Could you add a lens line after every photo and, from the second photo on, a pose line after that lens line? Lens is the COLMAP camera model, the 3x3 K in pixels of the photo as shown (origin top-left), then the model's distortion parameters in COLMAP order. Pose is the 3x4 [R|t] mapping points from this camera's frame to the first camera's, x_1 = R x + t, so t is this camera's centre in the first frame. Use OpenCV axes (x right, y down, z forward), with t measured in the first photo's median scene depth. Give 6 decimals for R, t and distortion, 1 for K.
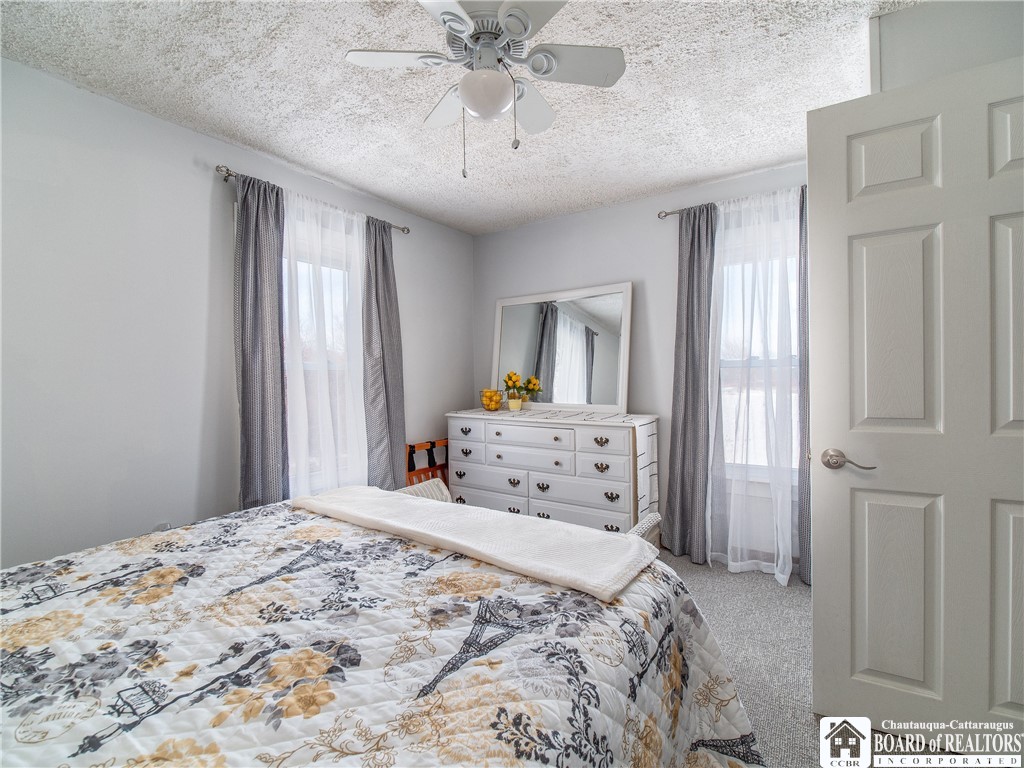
lens RADIAL K [[464.7, 0, 513.6], [0, 464.7, 382.9], [0, 0, 1]] dist [0.005462, -0.004586]
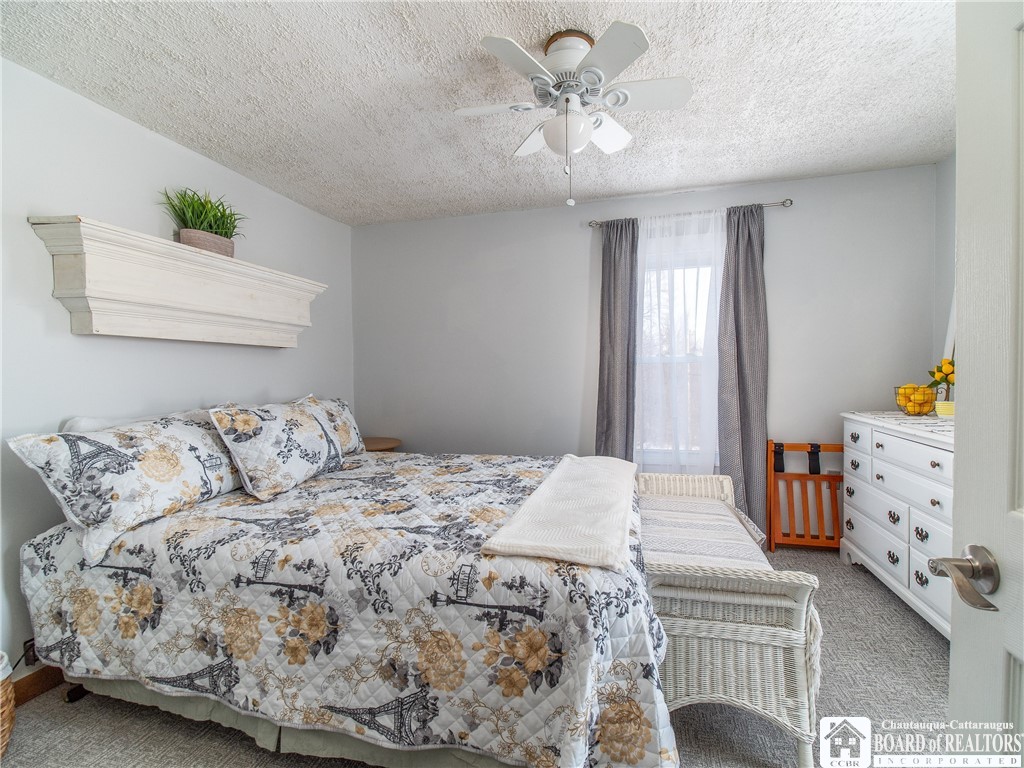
lens RADIAL K [[464.7, 0, 513.2], [0, 464.7, 379.9], [0, 0, 1]] dist [0.005462, -0.004586]
pose [[0.318854, 0.023122, -0.947522, 0.480172], [-0.001883, 0.999716, 0.023762, -0.010120], [0.947802, -0.005793, 0.318807, 0.227768]]
